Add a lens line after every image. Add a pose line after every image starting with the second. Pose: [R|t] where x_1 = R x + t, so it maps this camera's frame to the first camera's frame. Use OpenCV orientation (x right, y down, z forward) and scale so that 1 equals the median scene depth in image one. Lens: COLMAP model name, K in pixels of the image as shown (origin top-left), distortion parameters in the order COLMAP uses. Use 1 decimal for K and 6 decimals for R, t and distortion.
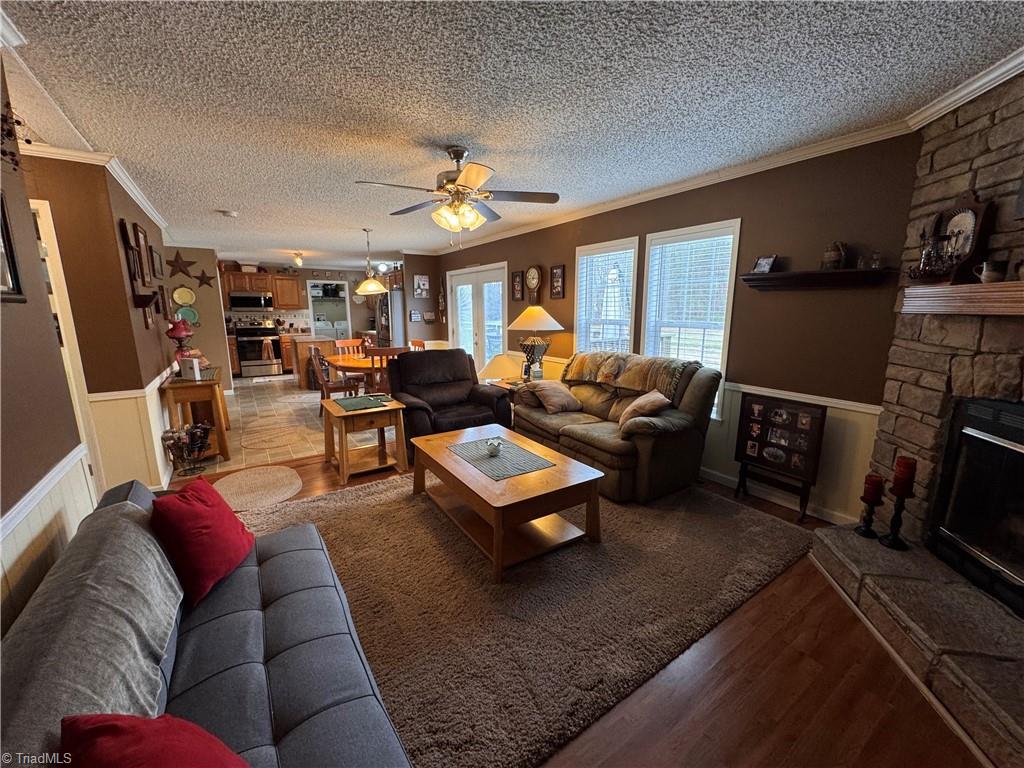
lens RADIAL K [[408.8, 0, 513.0], [0, 408.8, 386.2], [0, 0, 1]] dist [-0.005587, 0.000615]
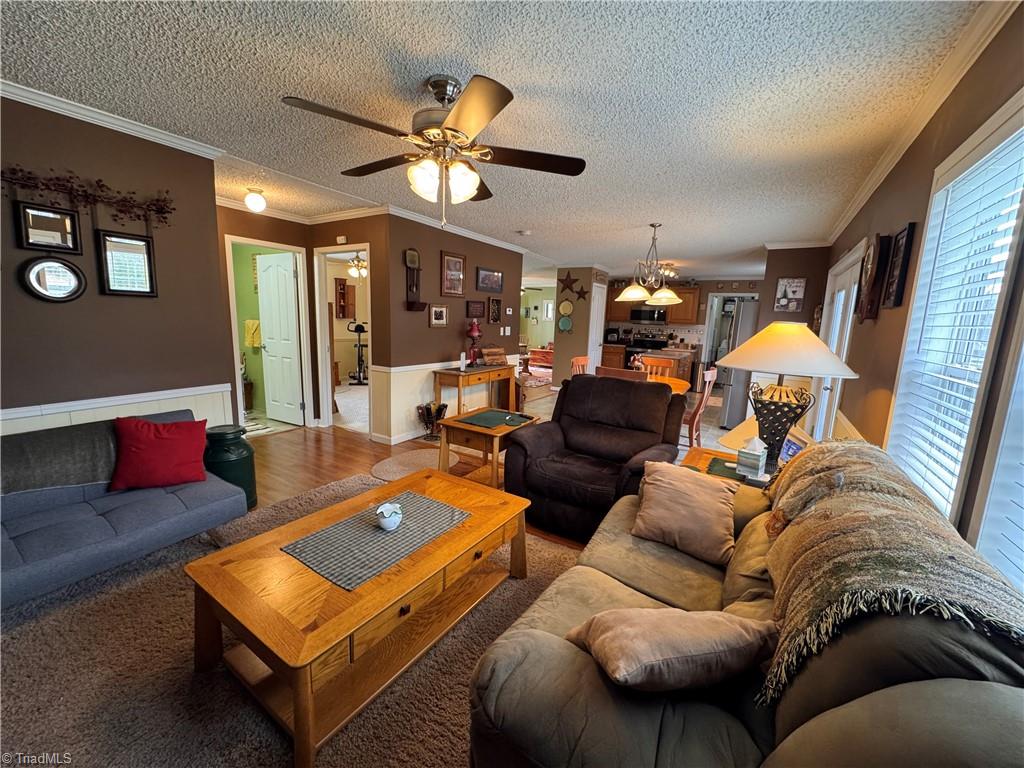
lens RADIAL K [[408.8, 0, 511.5], [0, 408.8, 382.0], [0, 0, 1]] dist [-0.005587, 0.000615]
pose [[0.406696, 0.160856, -0.899291, 0.216624], [-0.210120, 0.974456, 0.079276, -0.058069], [0.889071, 0.156718, 0.430106, 0.311395]]
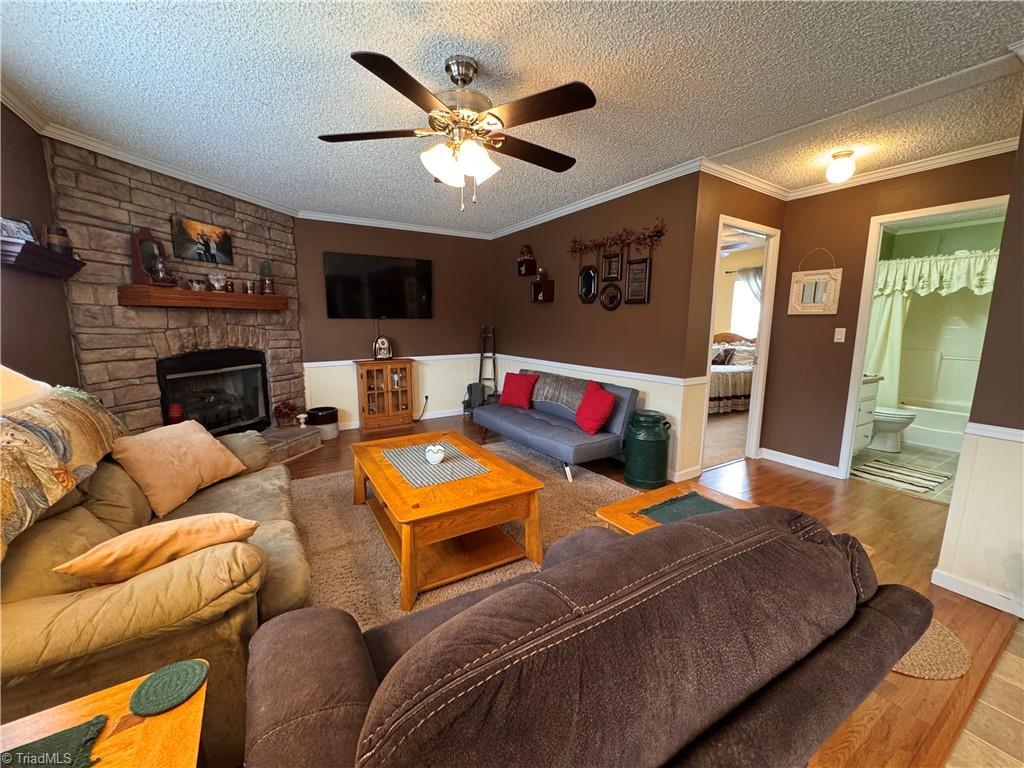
lens RADIAL K [[408.8, 0, 514.9], [0, 408.8, 383.9], [0, 0, 1]] dist [-0.005587, 0.000615]
pose [[-0.999467, -0.007945, 0.031668, -0.088880], [0.003218, 0.941251, 0.337693, -0.107631], [-0.032491, 0.337615, -0.940723, 0.645918]]
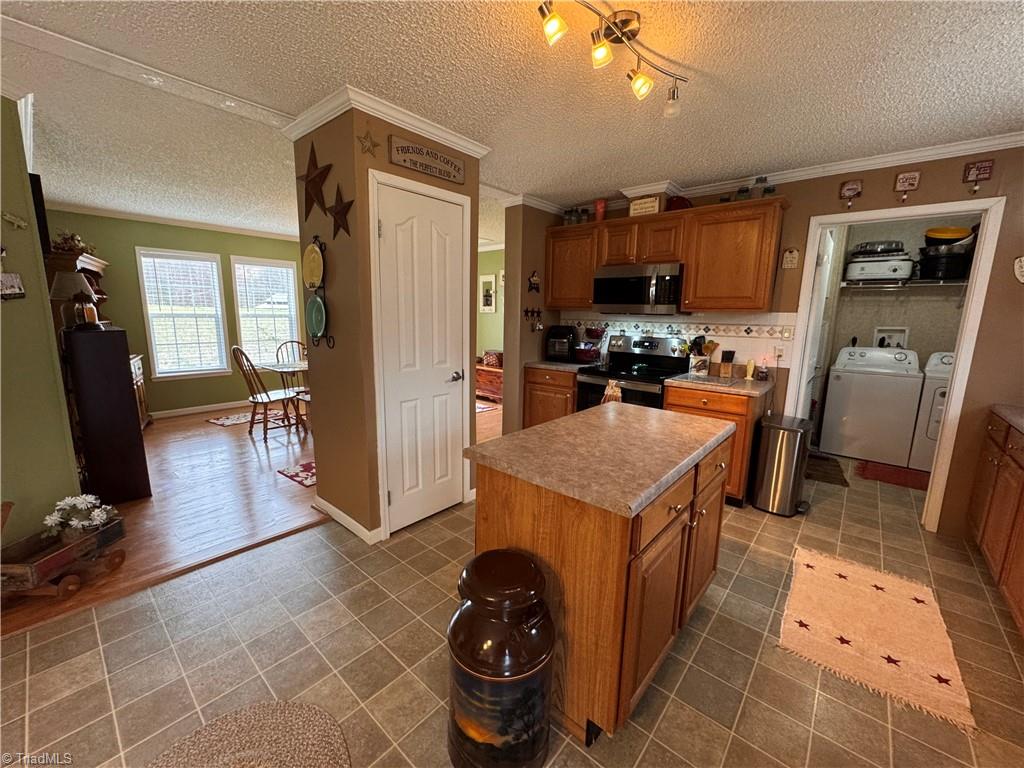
lens RADIAL K [[408.8, 0, 513.0], [0, 408.8, 383.5], [0, 0, 1]] dist [-0.005587, 0.000615]
pose [[0.257068, 0.173206, -0.950745, -0.319915], [-0.198075, 0.972364, 0.123588, -0.168531], [0.945876, 0.156548, 0.284272, 0.920234]]
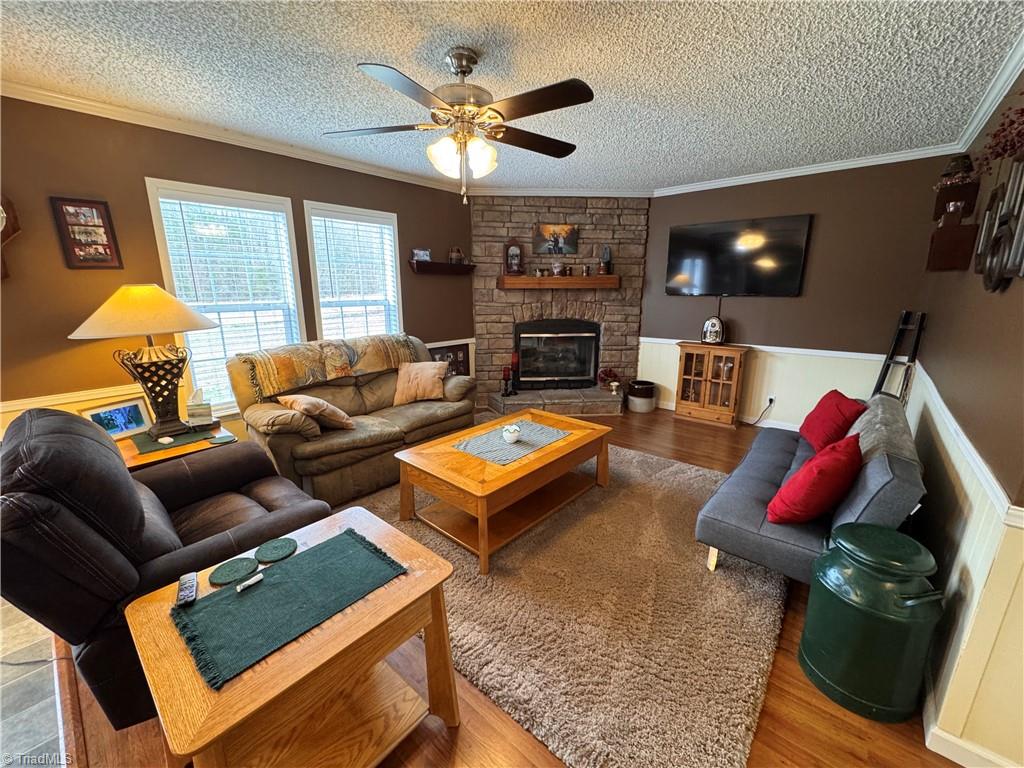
lens RADIAL K [[408.8, 0, 511.4], [0, 408.8, 383.4], [0, 0, 1]] dist [-0.005587, 0.000615]
pose [[-0.263986, -0.221066, 0.938851, -0.330235], [0.185449, 0.943586, 0.274326, -0.080608], [-0.946530, 0.246528, -0.208097, 0.423798]]
